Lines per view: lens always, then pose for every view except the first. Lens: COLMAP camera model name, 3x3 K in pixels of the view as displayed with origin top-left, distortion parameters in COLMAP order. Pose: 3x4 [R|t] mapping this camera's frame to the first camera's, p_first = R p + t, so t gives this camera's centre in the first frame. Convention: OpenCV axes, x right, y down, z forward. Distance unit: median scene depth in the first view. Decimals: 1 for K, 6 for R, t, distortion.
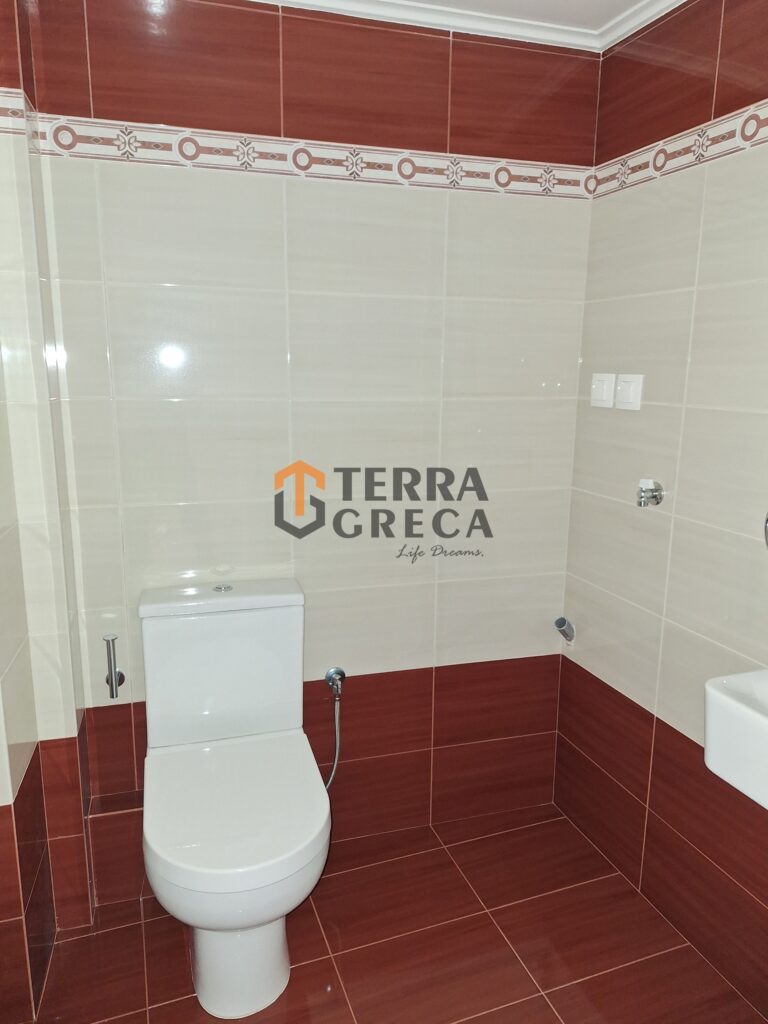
lens RADIAL K [[720.4, 0, 384.0], [0, 720.4, 512.0], [0, 0, 1]] dist [0.002575, 0.000143]
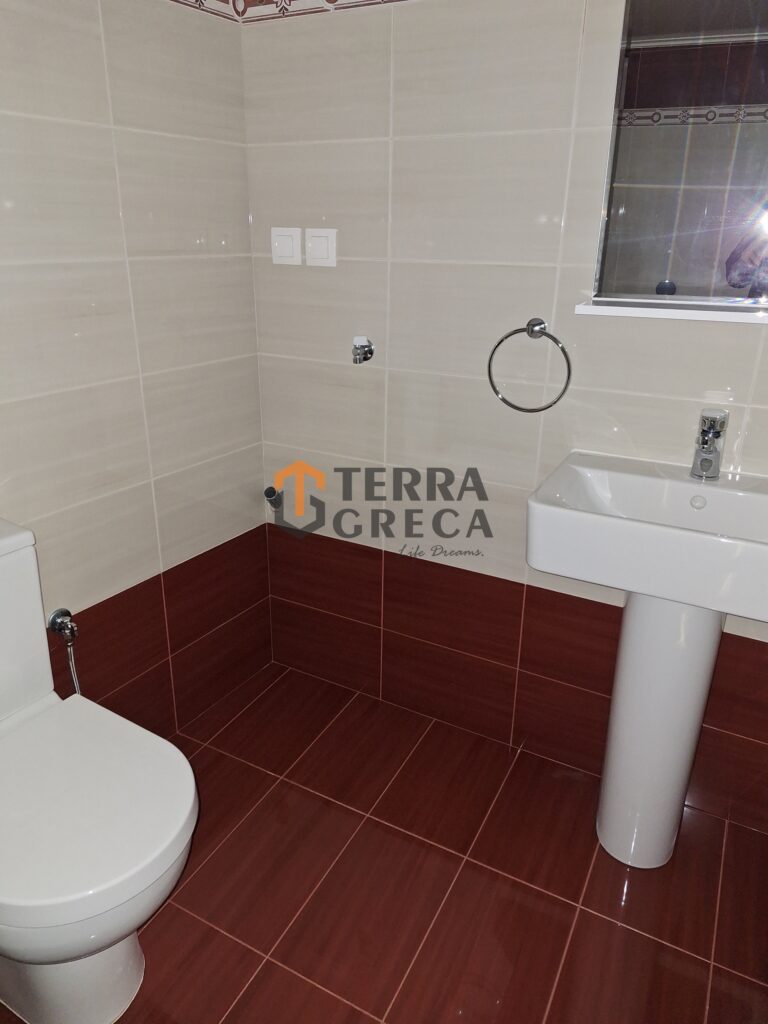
lens RADIAL K [[685.5, 0, 384.0], [0, 685.5, 512.0], [0, 0, 1]] dist [0.006126, -0.041474]
pose [[0.741365, -0.245712, 0.624503, -0.262558], [0.121673, 0.964353, 0.234985, -0.027115], [-0.659980, -0.098224, 0.744834, 0.205529]]
